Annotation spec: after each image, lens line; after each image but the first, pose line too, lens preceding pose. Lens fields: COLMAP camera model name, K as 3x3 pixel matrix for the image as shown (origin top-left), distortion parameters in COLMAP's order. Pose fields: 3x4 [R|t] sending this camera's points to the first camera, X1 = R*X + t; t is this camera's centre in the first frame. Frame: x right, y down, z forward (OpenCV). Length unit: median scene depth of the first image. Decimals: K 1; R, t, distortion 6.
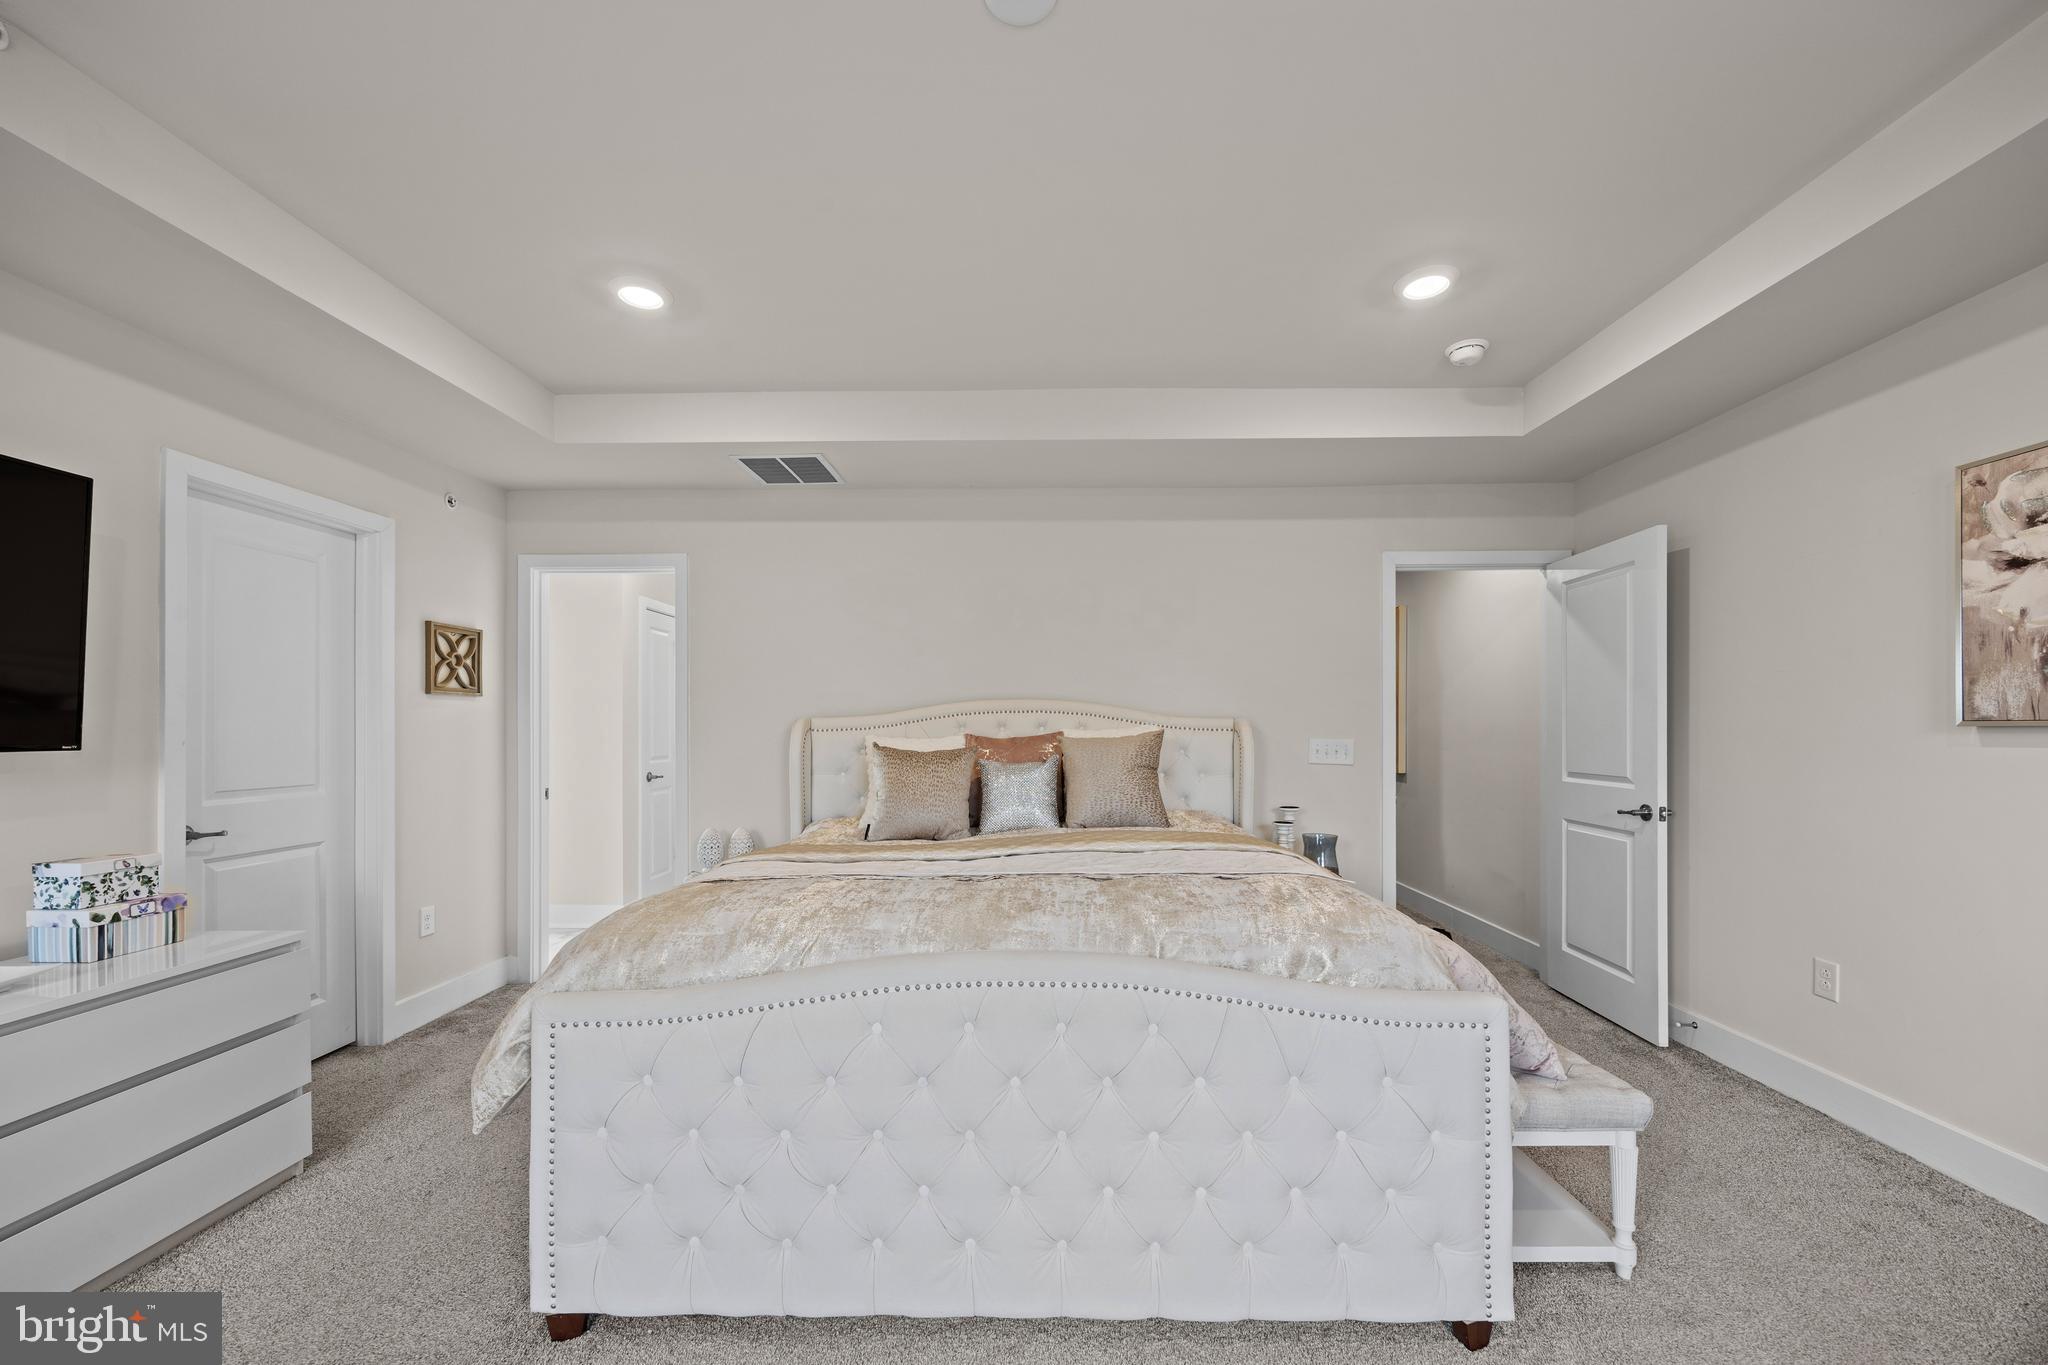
lens RADIAL K [[808.9, 0, 1026.7], [0, 808.9, 719.3], [0, 0, 1]] dist [-0.004654, -0.000211]
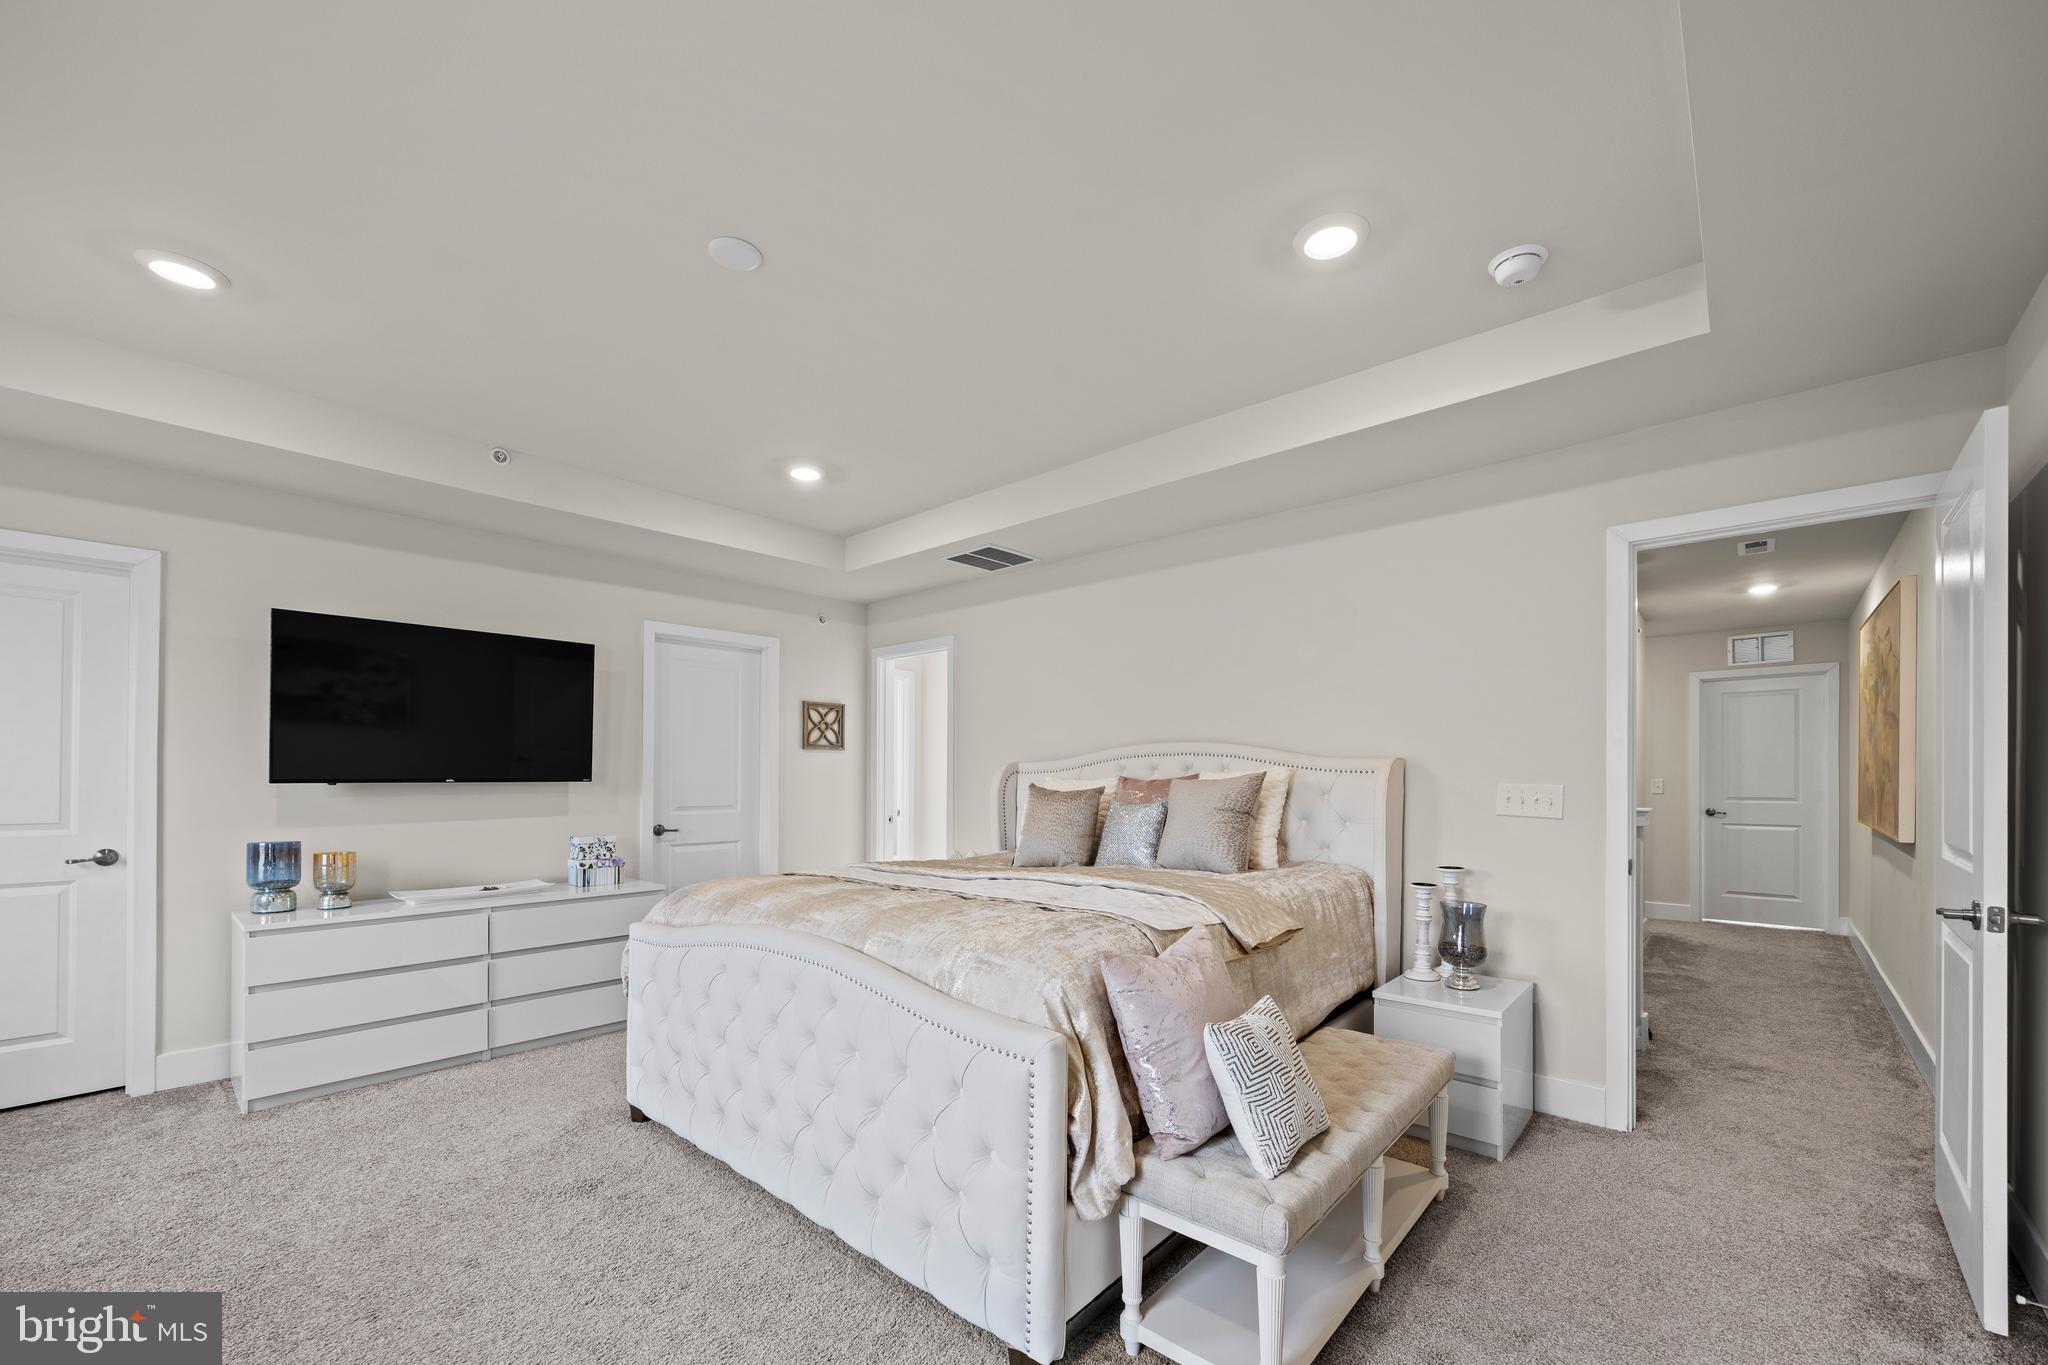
lens RADIAL K [[821.5, 0, 1021.1], [0, 821.5, 763.9], [0, 0, 1]] dist [-0.000358, 0.000216]
pose [[0.750651, -0.008357, -0.660646, 0.588820], [0.006186, 0.999965, -0.005620, 0.007718], [0.660670, 0.000132, 0.750676, 0.107759]]
